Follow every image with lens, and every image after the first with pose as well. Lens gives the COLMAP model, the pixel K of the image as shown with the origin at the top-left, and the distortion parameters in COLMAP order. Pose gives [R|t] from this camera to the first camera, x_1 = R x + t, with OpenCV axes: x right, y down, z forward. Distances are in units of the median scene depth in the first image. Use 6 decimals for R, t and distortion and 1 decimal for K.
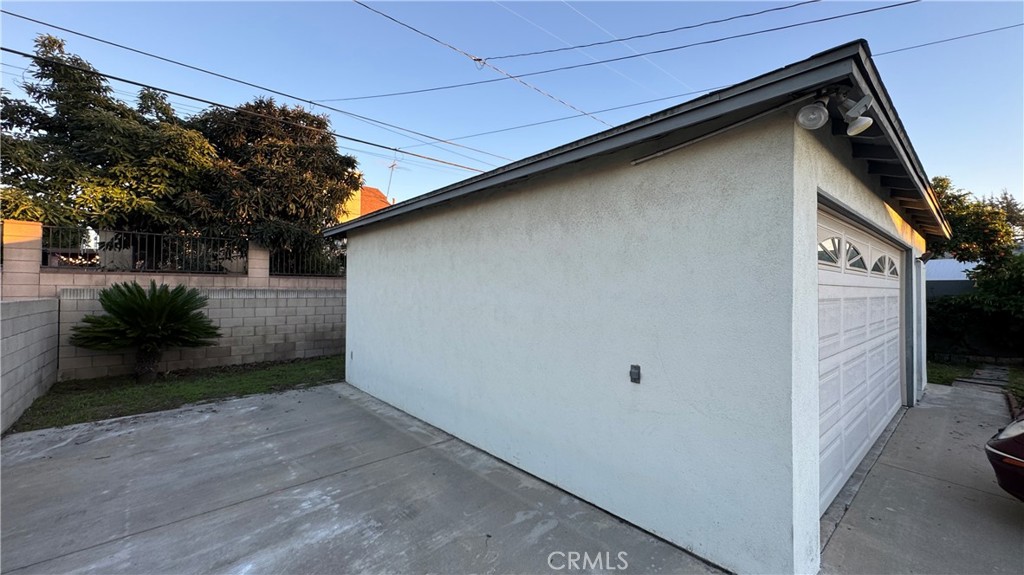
lens RADIAL K [[411.8, 0, 514.3], [0, 411.8, 289.4], [0, 0, 1]] dist [-0.001889, -0.000647]
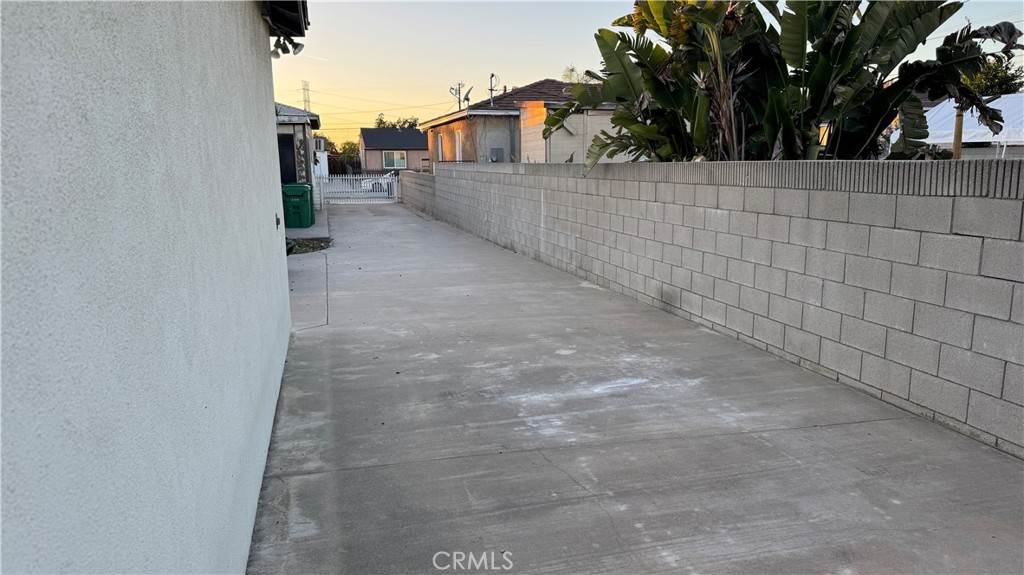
lens RADIAL K [[720.2, 0, 513.0], [0, 720.2, 285.3], [0, 0, 1]] dist [0.004950, -0.001662]
pose [[-0.893128, -0.071403, 0.444099, -0.903709], [0.006299, 0.985238, 0.171077, 0.037575], [-0.449759, 0.155591, -0.879493, 1.944660]]
